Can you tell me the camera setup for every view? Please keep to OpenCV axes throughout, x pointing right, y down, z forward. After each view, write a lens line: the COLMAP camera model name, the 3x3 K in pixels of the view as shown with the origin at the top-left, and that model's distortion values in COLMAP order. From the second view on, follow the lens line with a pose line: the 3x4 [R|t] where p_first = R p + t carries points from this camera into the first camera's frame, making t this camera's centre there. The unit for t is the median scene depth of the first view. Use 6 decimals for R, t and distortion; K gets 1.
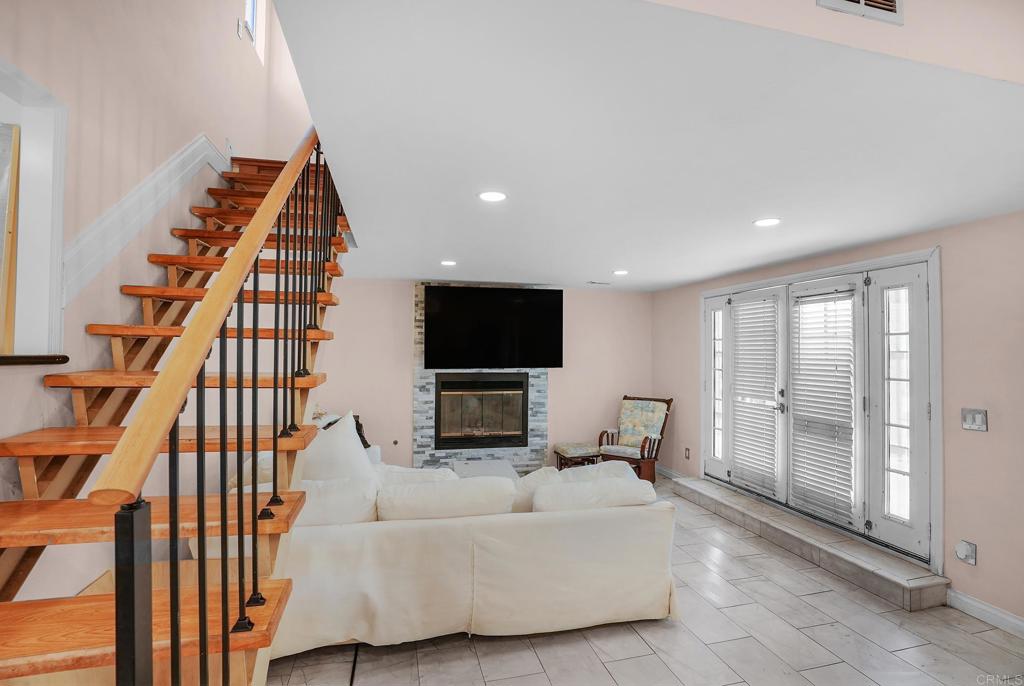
lens RADIAL K [[476.0, 0, 508.4], [0, 476.0, 341.7], [0, 0, 1]] dist [-0.063476, 0.023338]
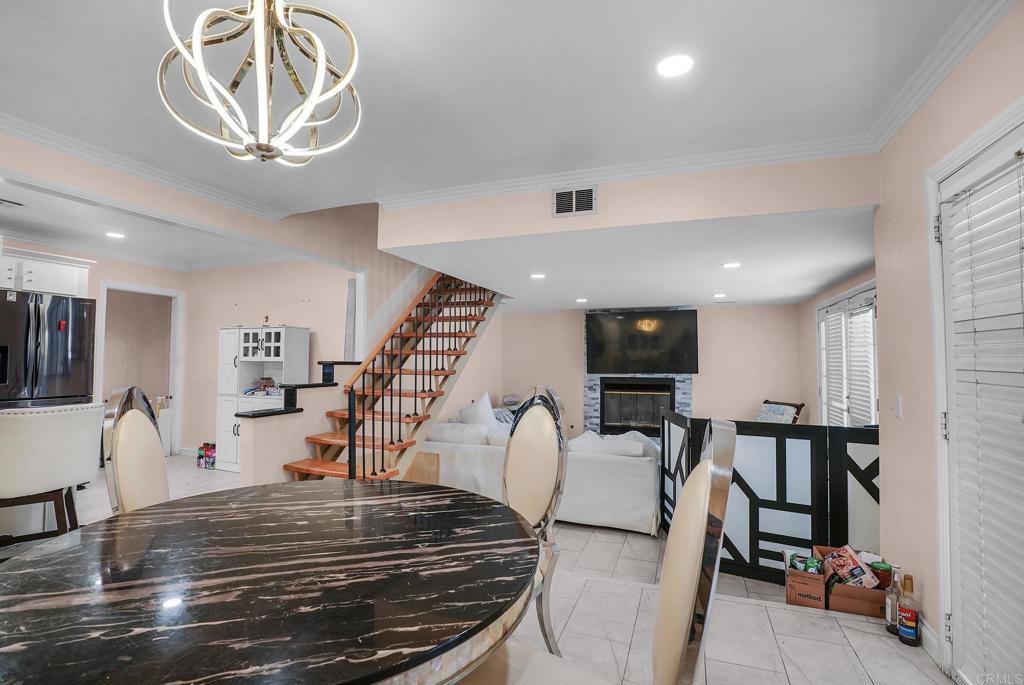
lens RADIAL K [[476.0, 0, 508.4], [0, 476.0, 341.2], [0, 0, 1]] dist [-0.063476, 0.023338]
pose [[0.828587, -0.027299, -0.559194, 0.385988], [0.013495, 0.999494, -0.028798, -0.000225], [0.559698, 0.016315, 0.828536, -0.260207]]
